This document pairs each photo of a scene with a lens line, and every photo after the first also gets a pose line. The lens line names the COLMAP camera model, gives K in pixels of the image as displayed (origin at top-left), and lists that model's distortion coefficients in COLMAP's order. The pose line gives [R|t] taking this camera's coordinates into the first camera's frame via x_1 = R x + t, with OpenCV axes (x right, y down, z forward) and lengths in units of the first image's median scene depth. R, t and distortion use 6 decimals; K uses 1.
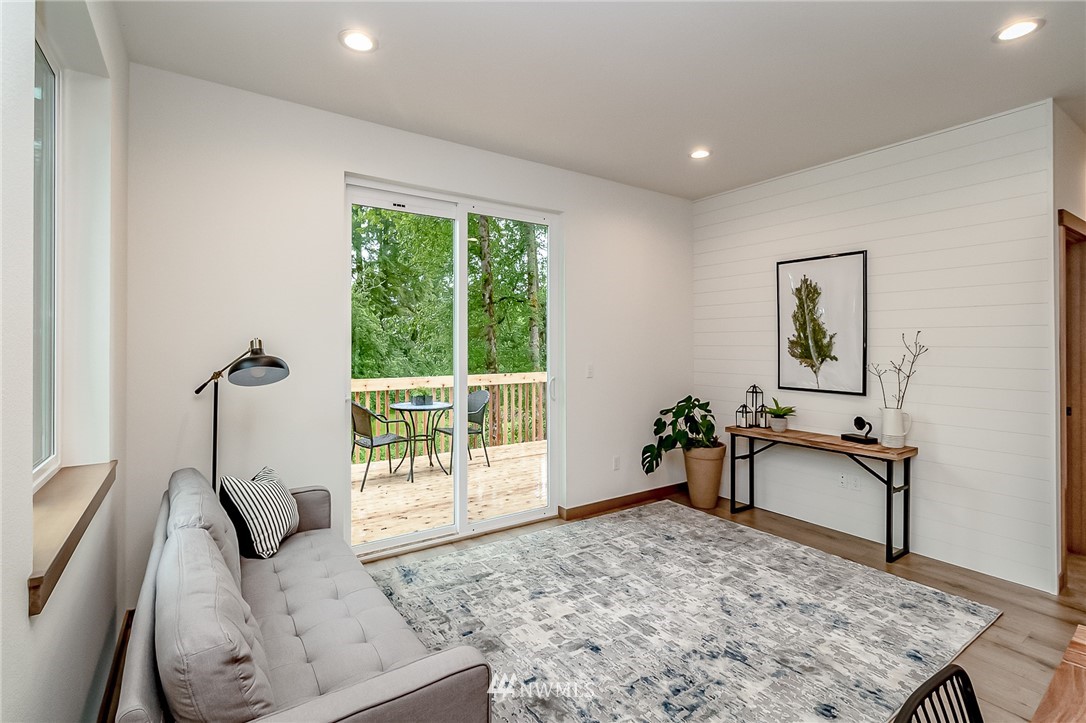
lens RADIAL K [[516.4, 0, 554.4], [0, 516.4, 352.1], [0, 0, 1]] dist [-0.000200, 0.000404]
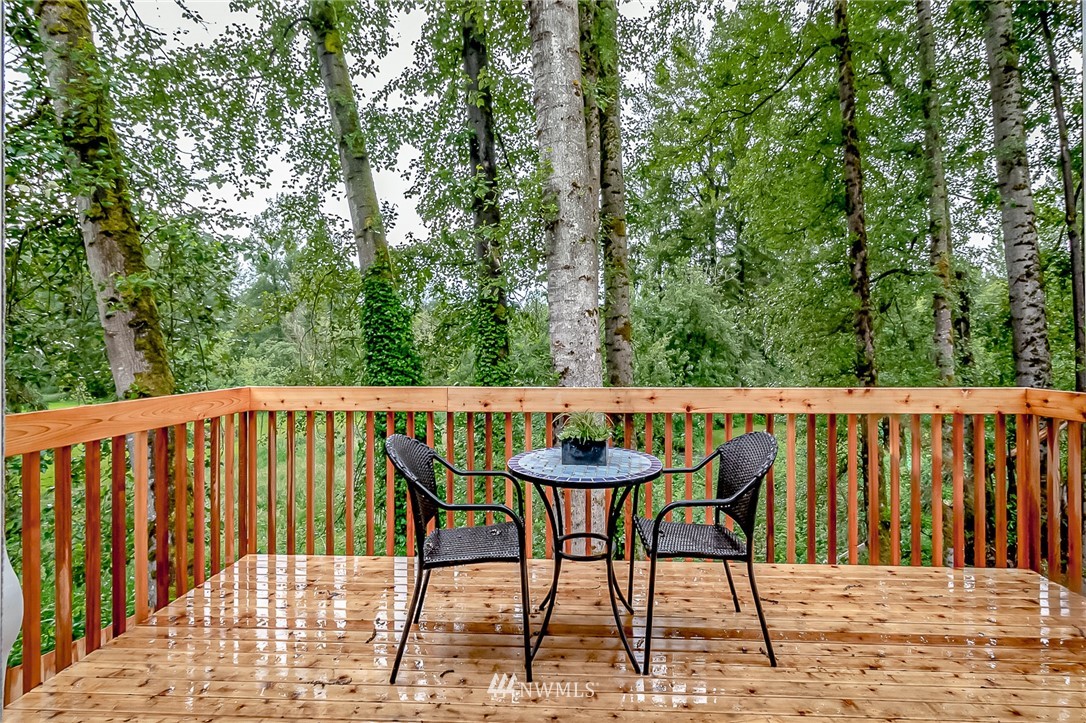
lens RADIAL K [[516.4, 0, 589.8], [0, 516.4, 347.4], [0, 0, 1]] dist [-0.000200, 0.000404]
pose [[0.799476, -0.001535, -0.600696, -0.006511], [-0.008337, 0.999872, -0.013650, 0.006958], [0.600640, 0.015921, 0.799361, 0.258678]]
